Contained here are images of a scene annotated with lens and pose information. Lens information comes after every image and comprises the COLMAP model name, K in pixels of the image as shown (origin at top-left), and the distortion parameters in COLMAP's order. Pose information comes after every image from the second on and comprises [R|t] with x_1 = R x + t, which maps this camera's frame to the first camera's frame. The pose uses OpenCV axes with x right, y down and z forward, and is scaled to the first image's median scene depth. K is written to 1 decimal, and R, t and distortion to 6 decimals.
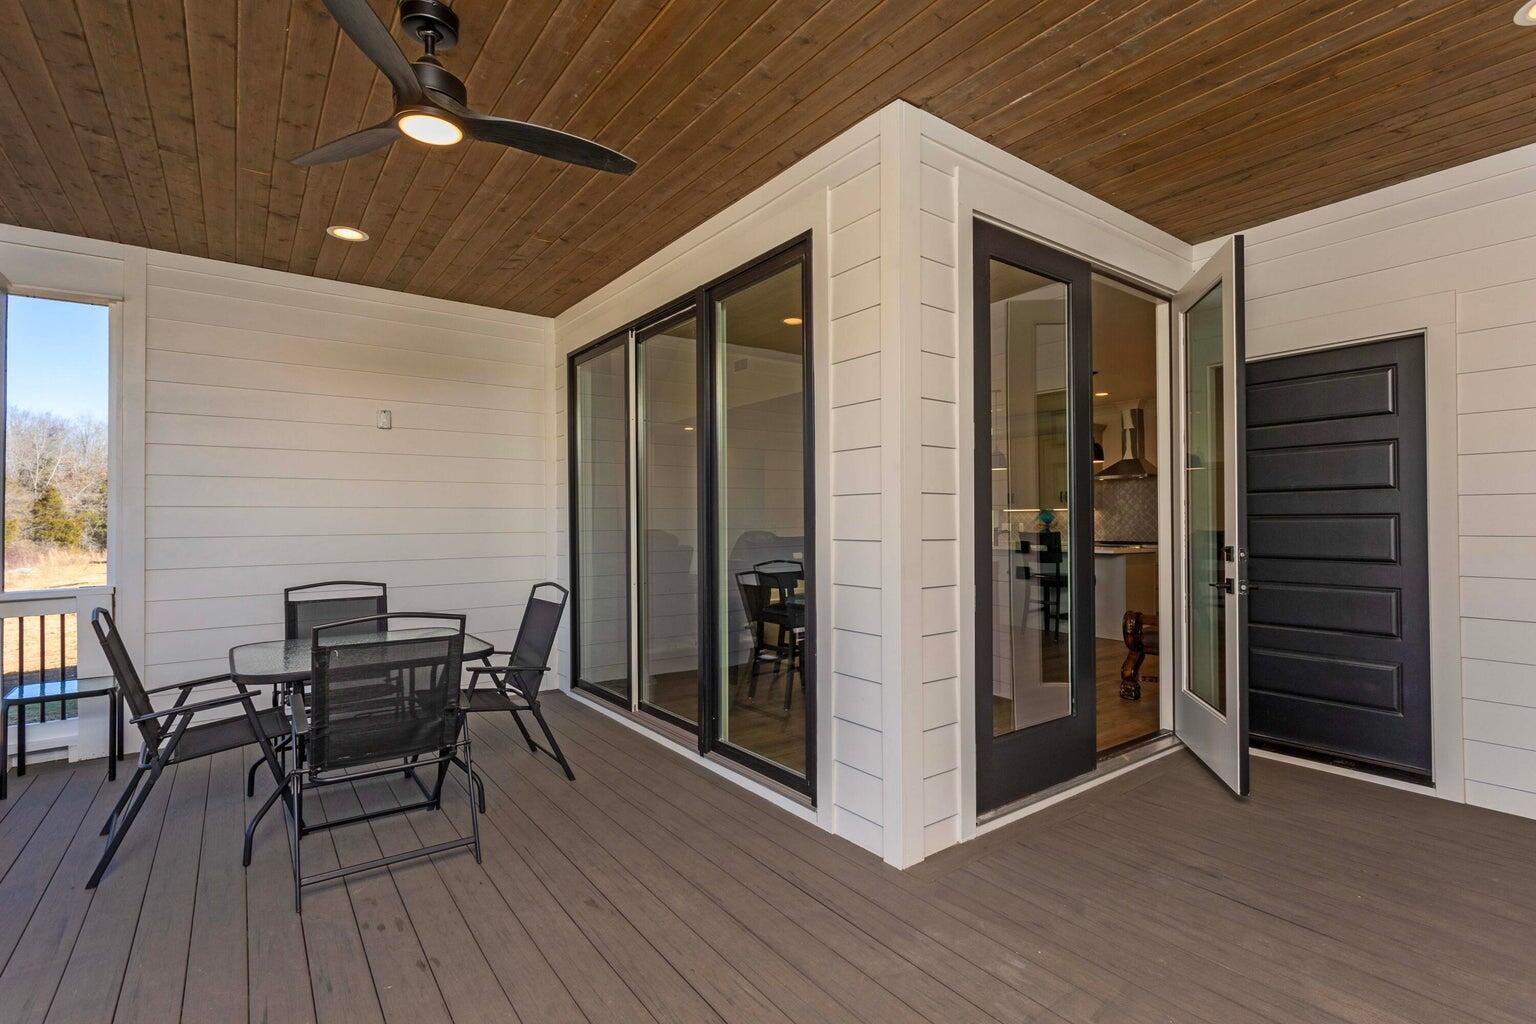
lens RADIAL K [[719.4, 0, 773.7], [0, 719.4, 517.8], [0, 0, 1]] dist [0.005930, -0.000327]
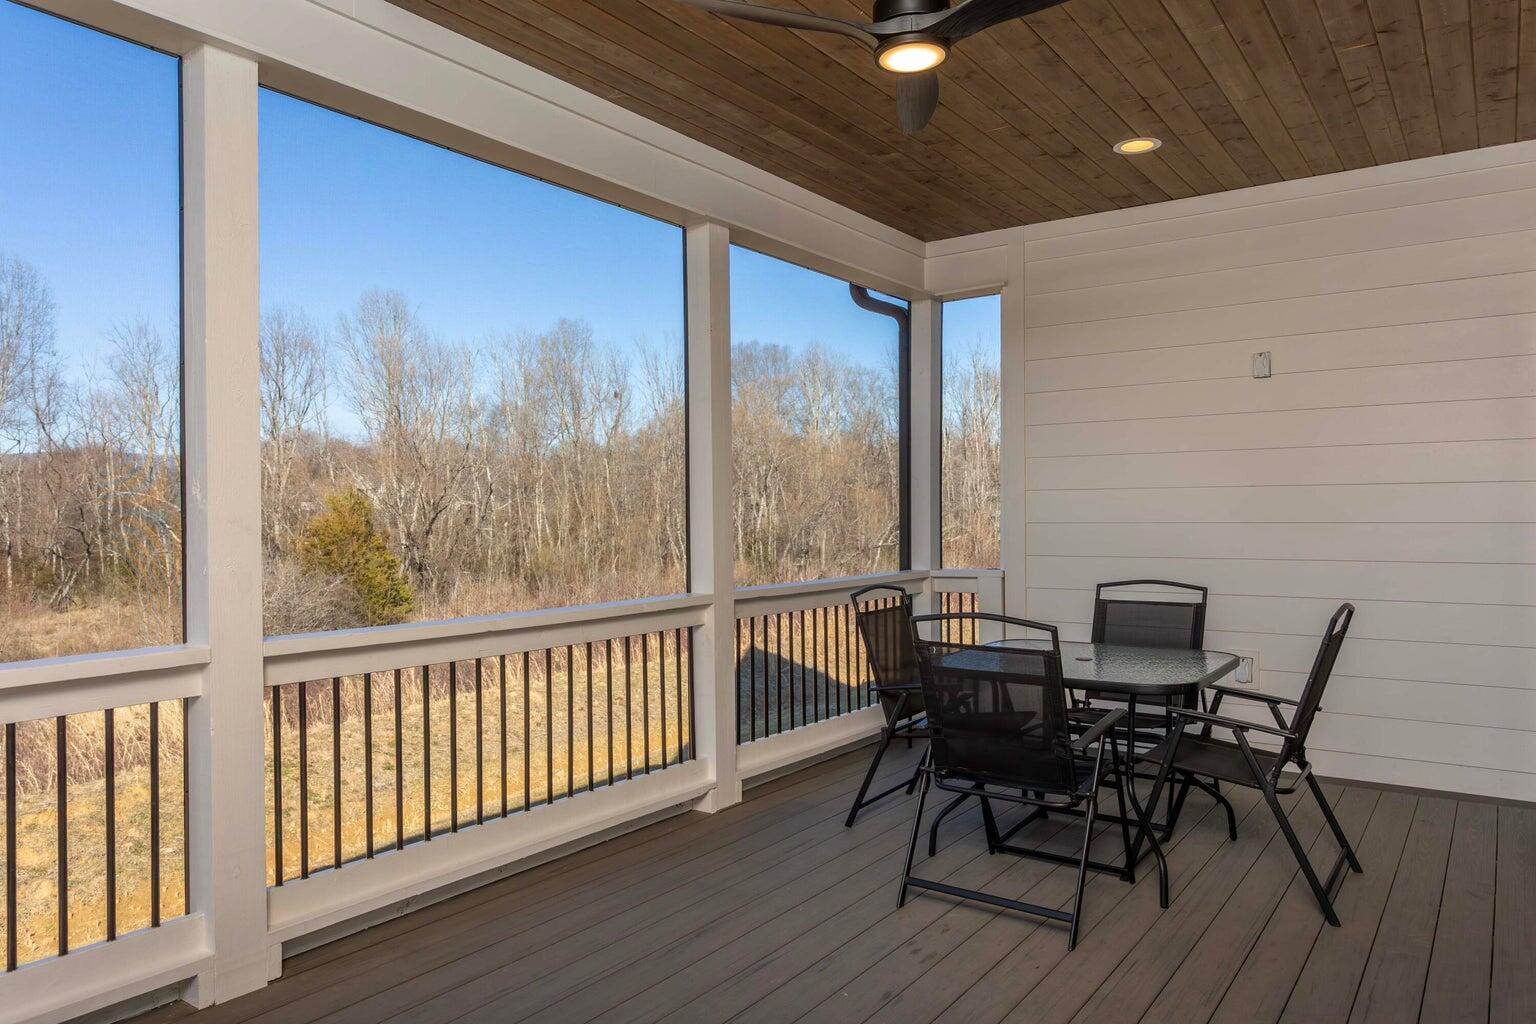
lens RADIAL K [[1038.3, 0, 768.3], [0, 1038.3, 518.1], [0, 0, 1]] dist [0.000930, -0.000658]
pose [[0.304596, 0.009667, -0.952433, 0.408466], [0.010829, 0.999849, 0.013611, -0.001436], [0.952420, -0.014460, 0.304445, 0.269333]]
